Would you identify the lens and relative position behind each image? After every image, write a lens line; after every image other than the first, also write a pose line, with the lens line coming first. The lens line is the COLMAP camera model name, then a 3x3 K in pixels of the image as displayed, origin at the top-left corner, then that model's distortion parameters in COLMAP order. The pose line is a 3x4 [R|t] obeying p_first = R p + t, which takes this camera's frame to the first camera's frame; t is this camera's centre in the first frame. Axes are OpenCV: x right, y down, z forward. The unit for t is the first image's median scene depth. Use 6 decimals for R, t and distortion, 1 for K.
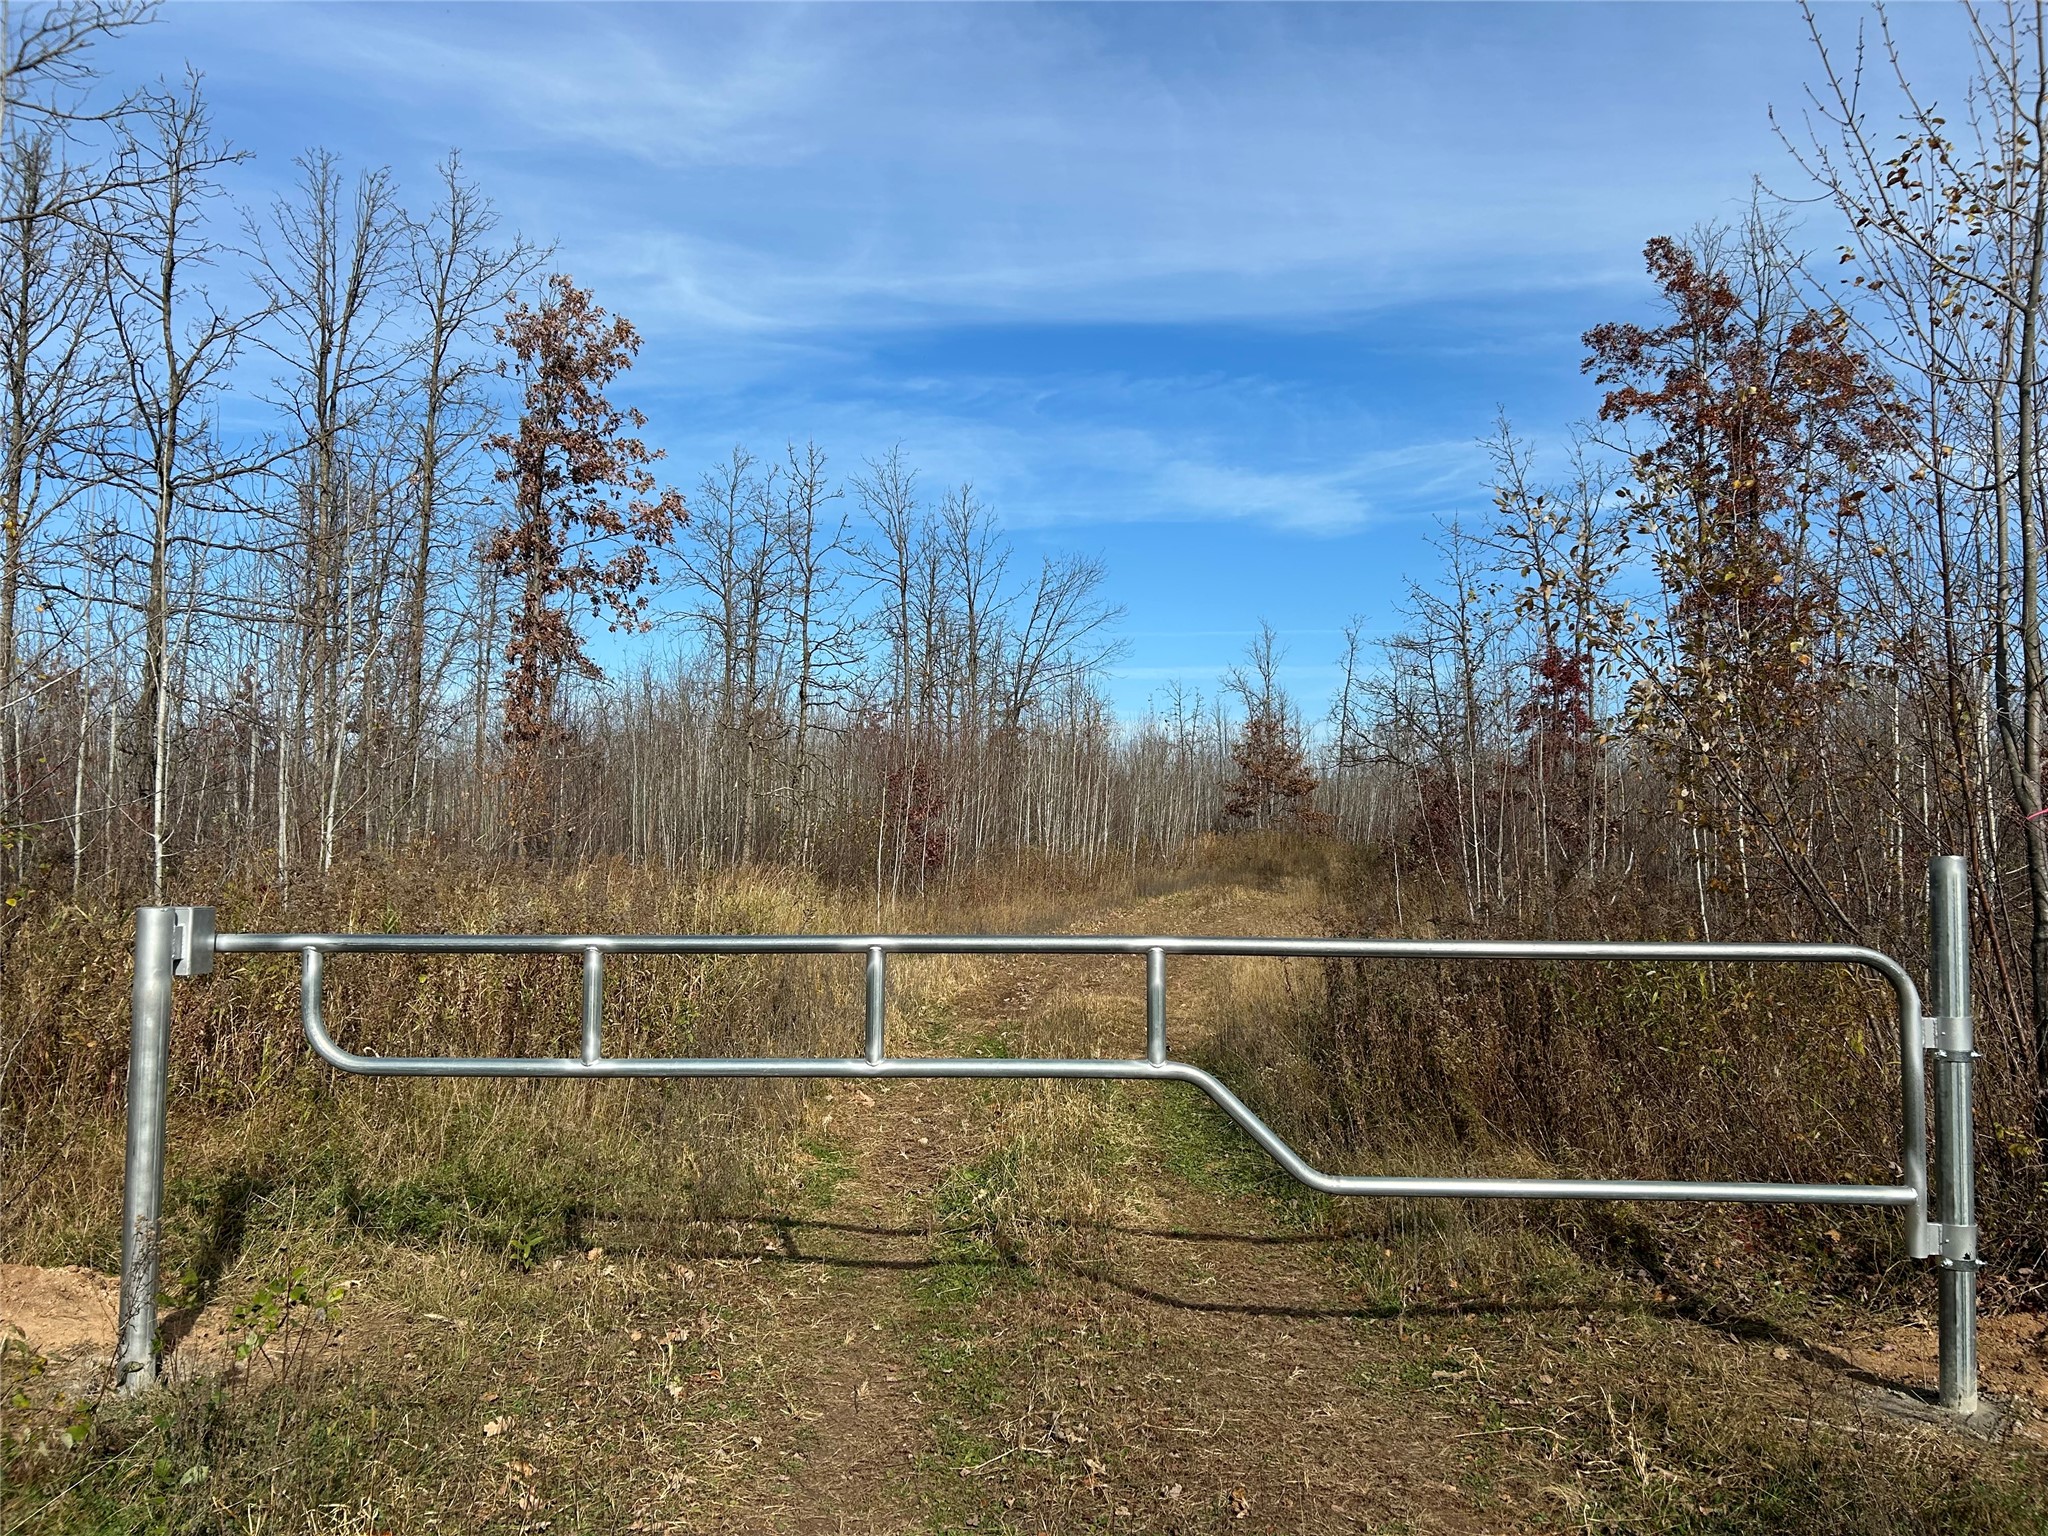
lens RADIAL K [[1543.8, 0, 1066.7], [0, 1543.8, 677.0], [0, 0, 1]] dist [0.071457, -0.051818]
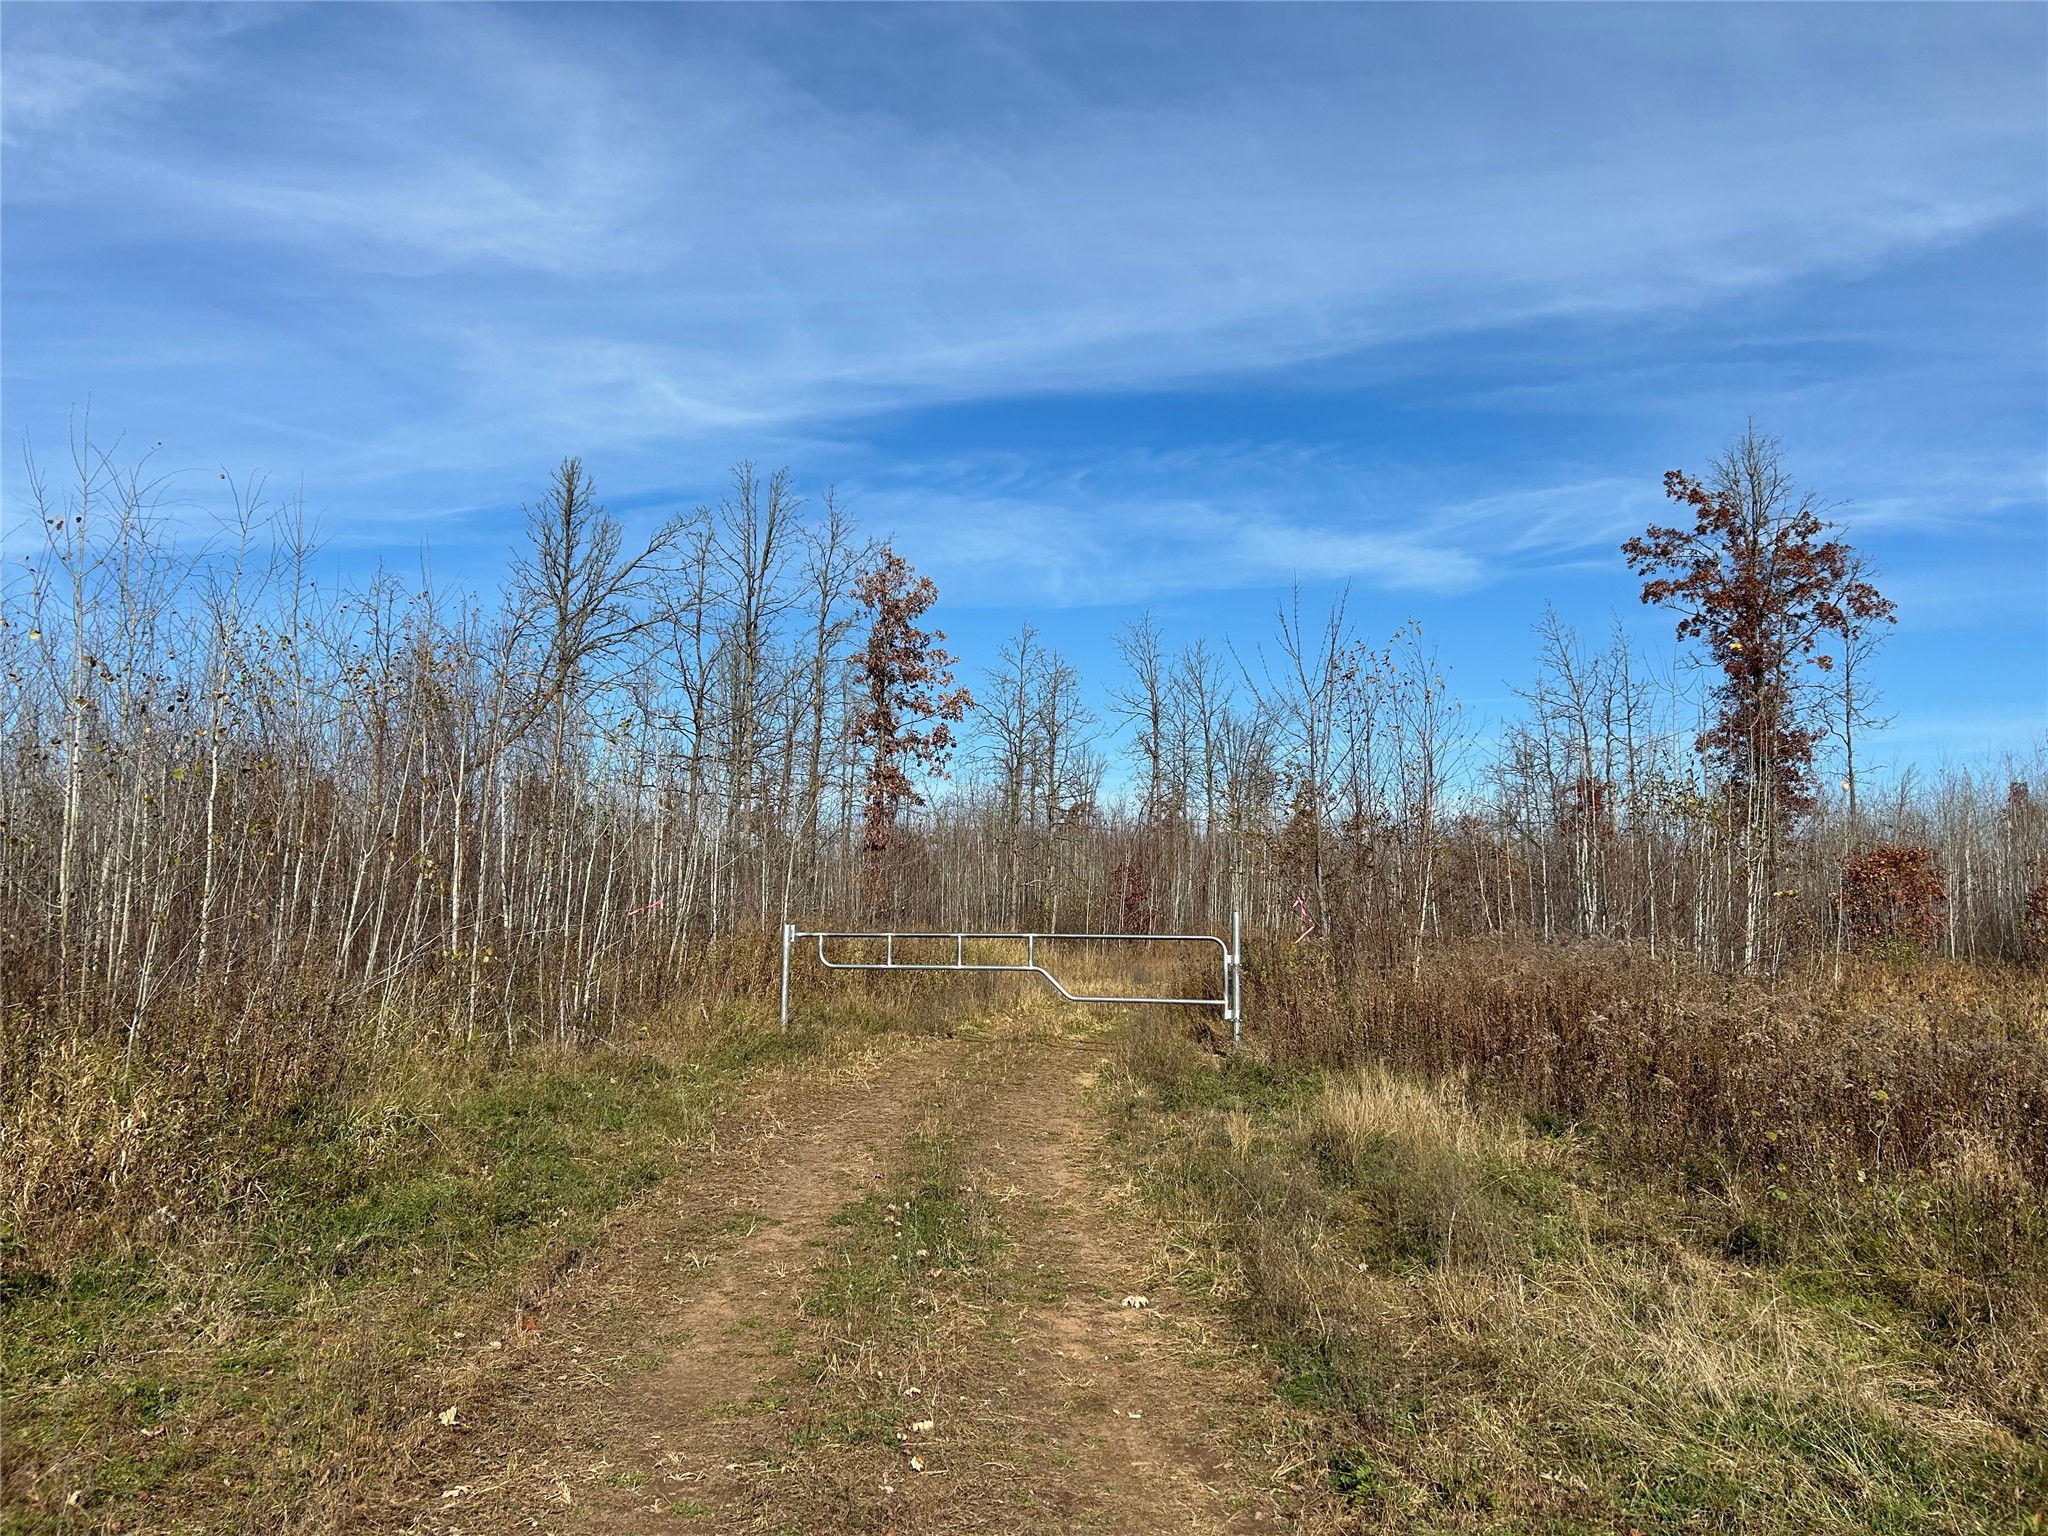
lens RADIAL K [[1543.8, 0, 1033.6], [0, 1543.8, 770.5], [0, 0, 1]] dist [0.071457, -0.051818]
pose [[0.972097, -0.019874, -0.233737, 0.161309], [0.021731, 0.999749, 0.005375, -0.042584], [0.233571, -0.010304, 0.972285, -0.450532]]
